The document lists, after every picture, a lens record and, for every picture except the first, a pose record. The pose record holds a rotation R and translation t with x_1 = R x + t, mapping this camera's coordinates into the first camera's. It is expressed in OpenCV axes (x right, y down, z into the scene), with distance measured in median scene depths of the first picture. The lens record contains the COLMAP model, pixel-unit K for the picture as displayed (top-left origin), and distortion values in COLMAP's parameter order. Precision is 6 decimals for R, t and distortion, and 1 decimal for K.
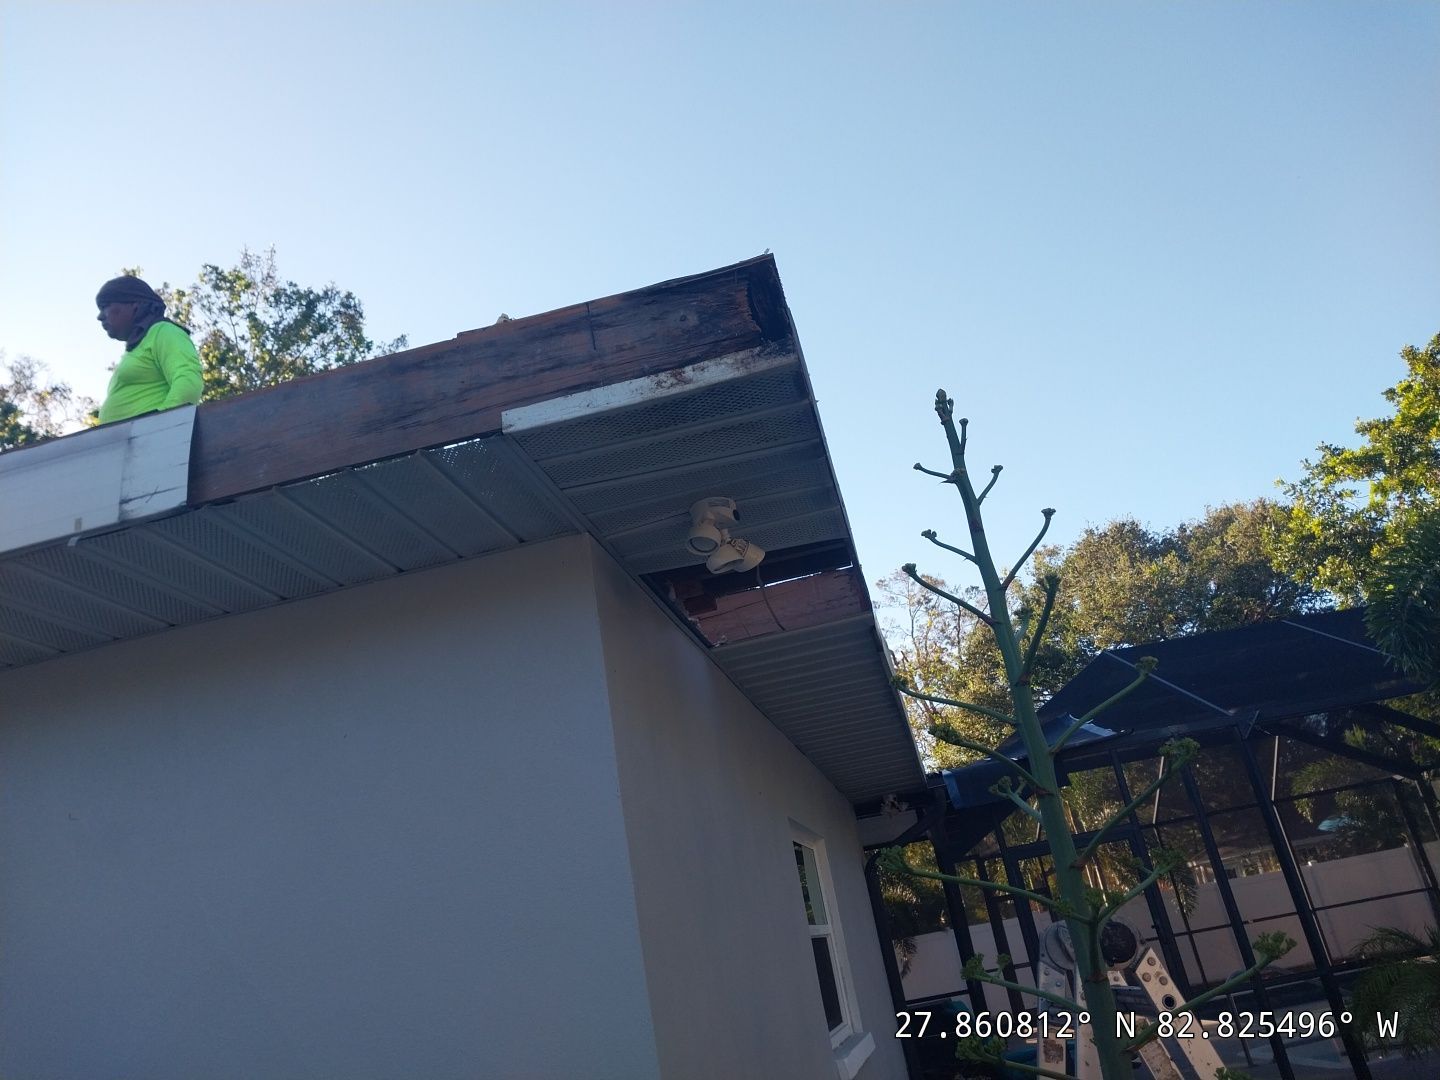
lens RADIAL K [[1096.1, 0, 720.0], [0, 1096.1, 540.0], [0, 0, 1]] dist [0.076279, -0.121008]
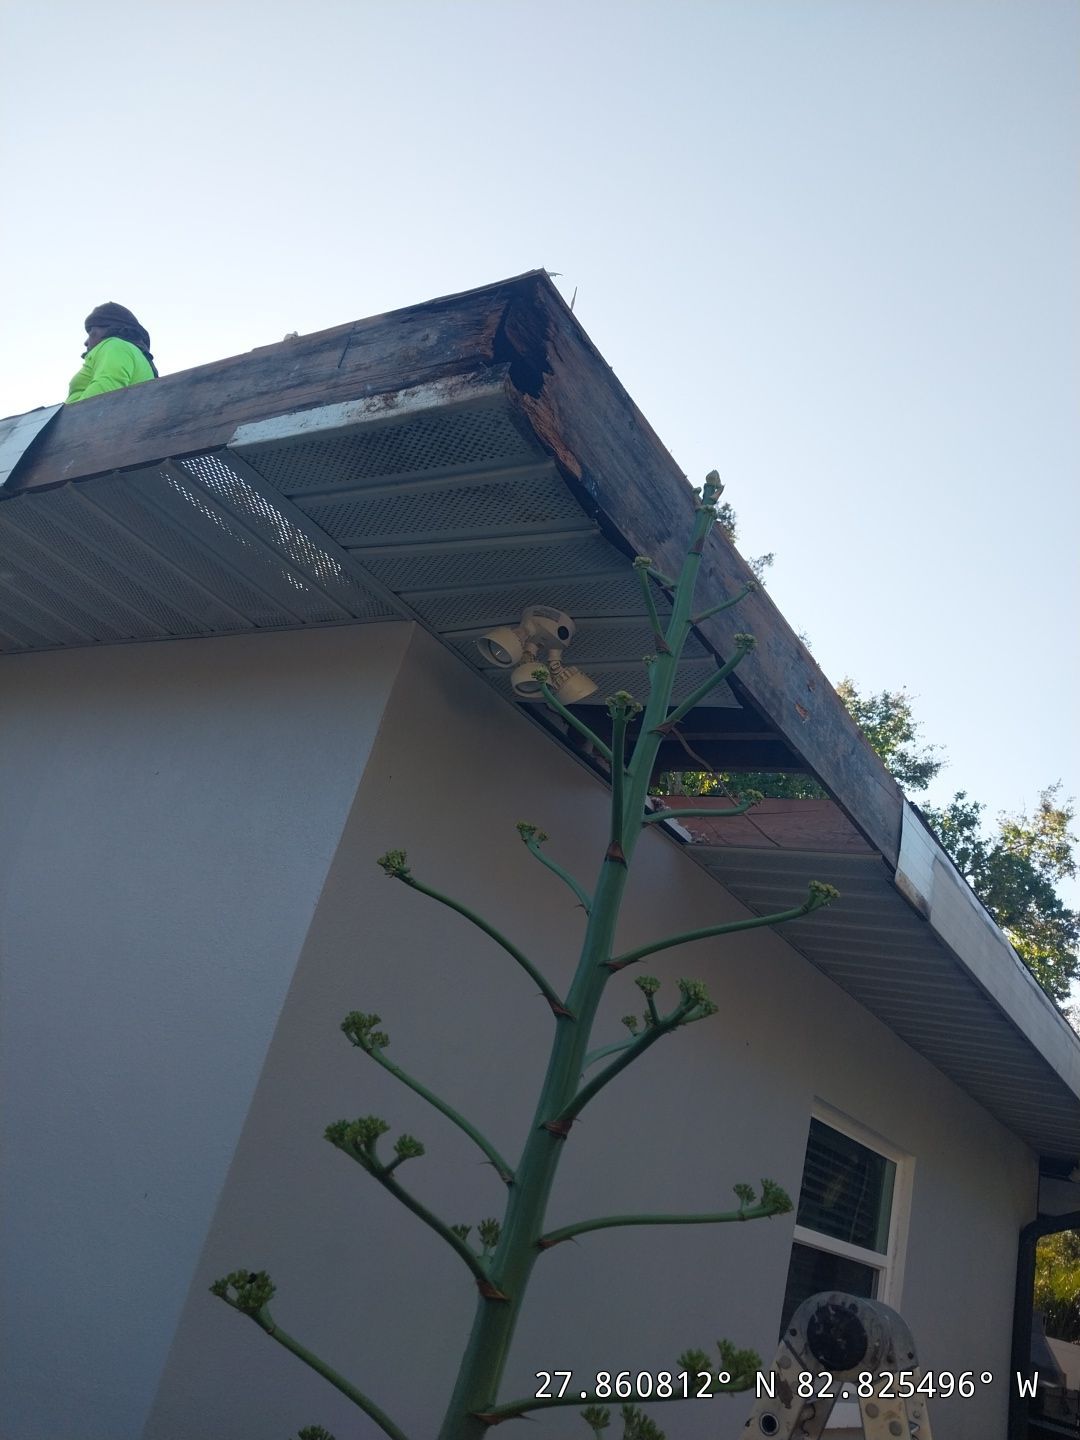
lens RADIAL K [[1099.3, 0, 540.0], [0, 1099.3, 720.0], [0, 0, 1]] dist [0.082461, -0.145244]
pose [[0.862947, 0.226536, -0.451668, 0.468186], [-0.247820, 0.968727, 0.012388, 0.042150], [0.440349, 0.101242, 0.892100, 0.322923]]
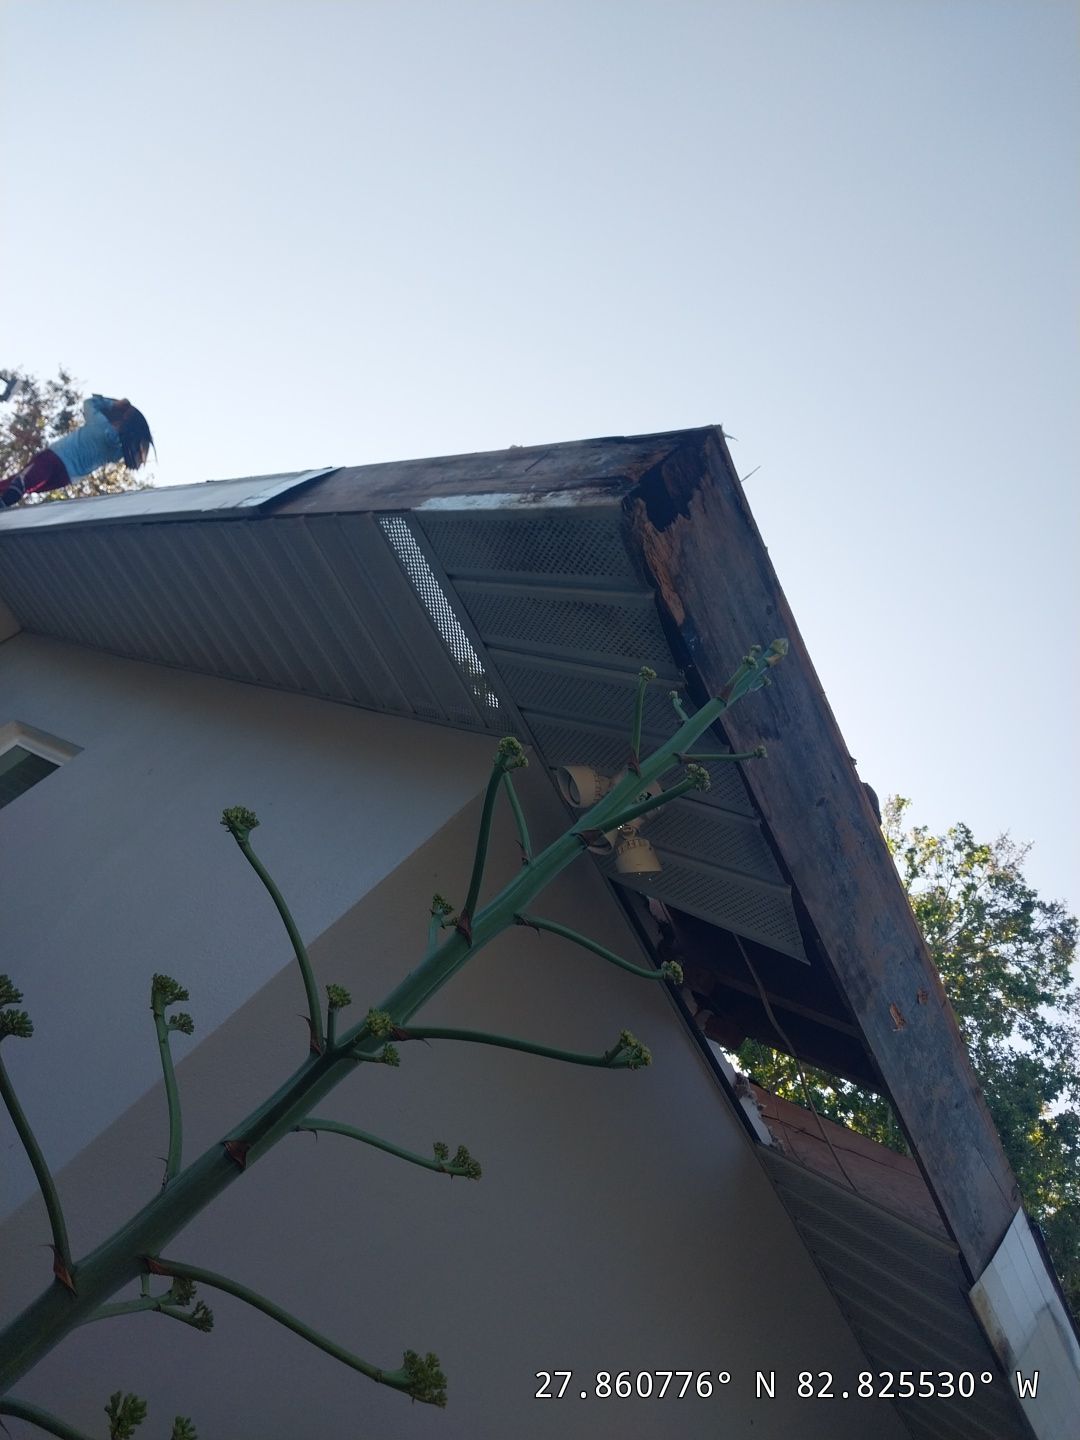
lens RADIAL K [[1099.3, 0, 540.0], [0, 1099.3, 720.0], [0, 0, 1]] dist [0.082461, -0.145244]
pose [[0.563278, 0.377678, -0.734899, 0.636588], [-0.623656, 0.777767, -0.078304, 0.050654], [0.542007, 0.502431, 0.673640, 0.488086]]
